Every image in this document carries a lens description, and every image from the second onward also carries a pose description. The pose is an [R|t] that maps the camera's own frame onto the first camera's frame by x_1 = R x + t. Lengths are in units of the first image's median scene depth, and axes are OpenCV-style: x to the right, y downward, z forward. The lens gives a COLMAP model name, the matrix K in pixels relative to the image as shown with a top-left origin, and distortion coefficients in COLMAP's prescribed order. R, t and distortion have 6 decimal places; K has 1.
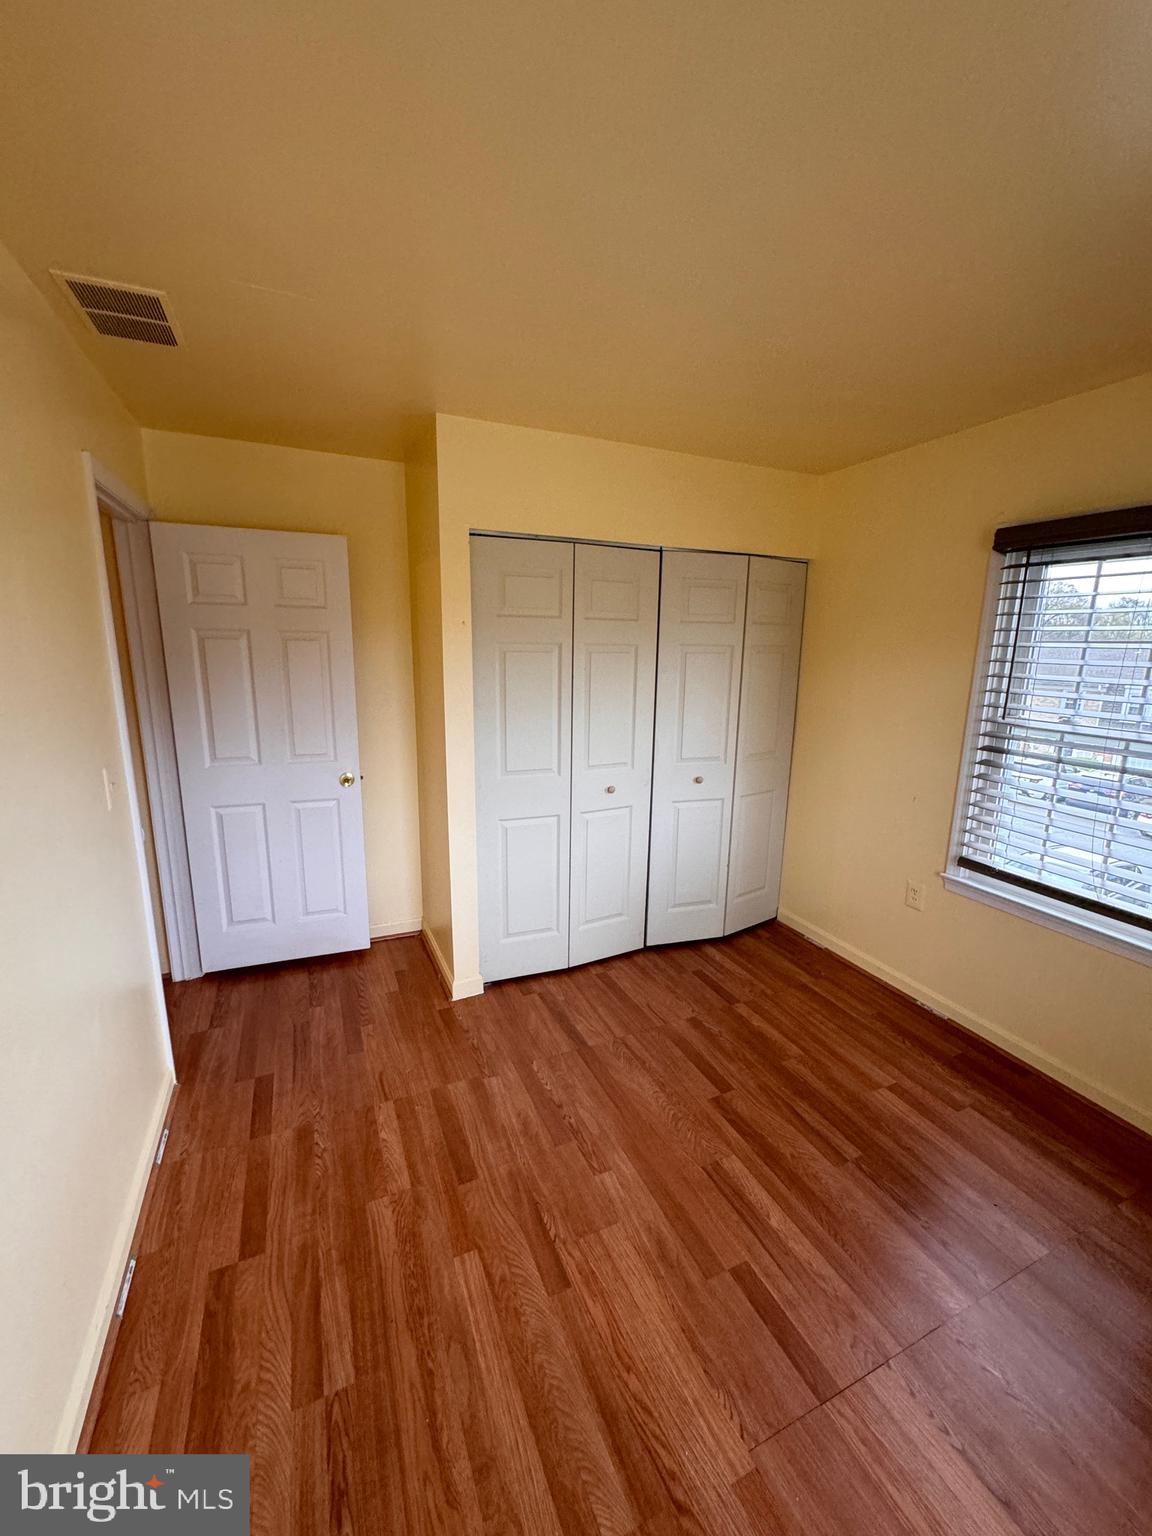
lens RADIAL K [[613.2, 0, 574.7], [0, 613.2, 773.8], [0, 0, 1]] dist [-0.002037, 0.000664]
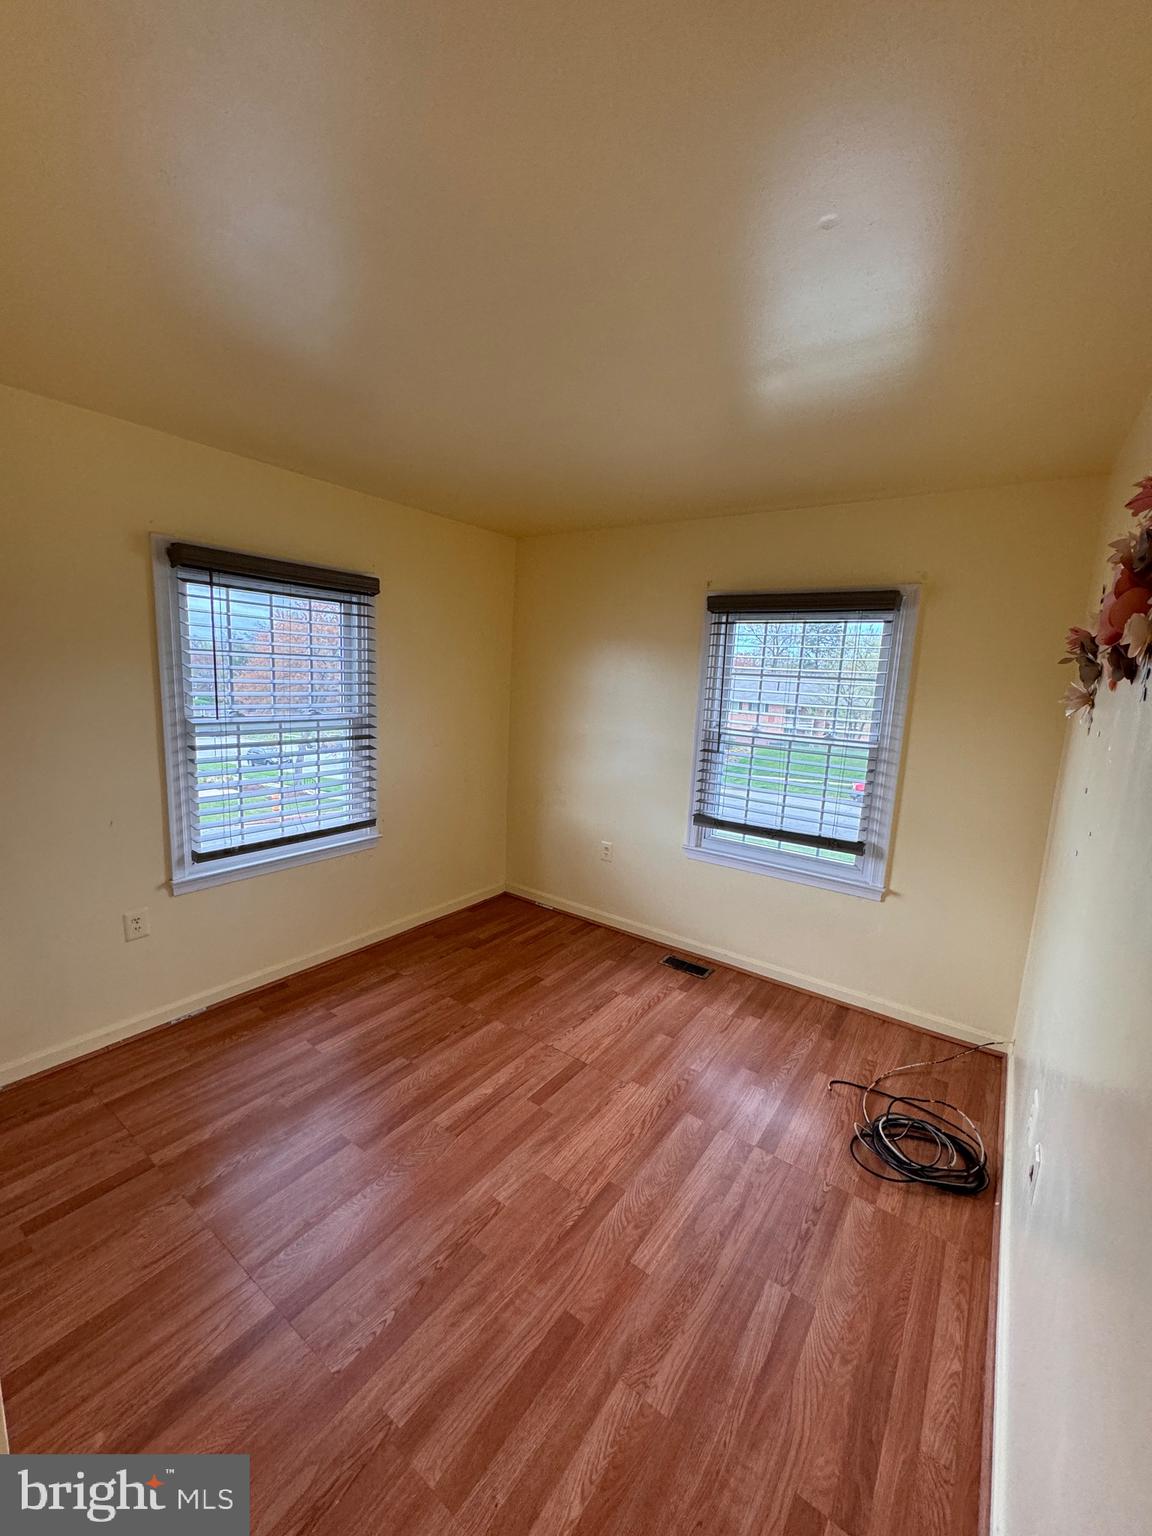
lens RADIAL K [[613.2, 0, 585.6], [0, 613.2, 768.6], [0, 0, 1]] dist [-0.002037, 0.000664]
pose [[-0.511768, -0.171477, 0.841837, -0.726282], [0.123626, 0.954982, 0.269678, -0.262433], [-0.850182, 0.242086, -0.467530, 1.150507]]
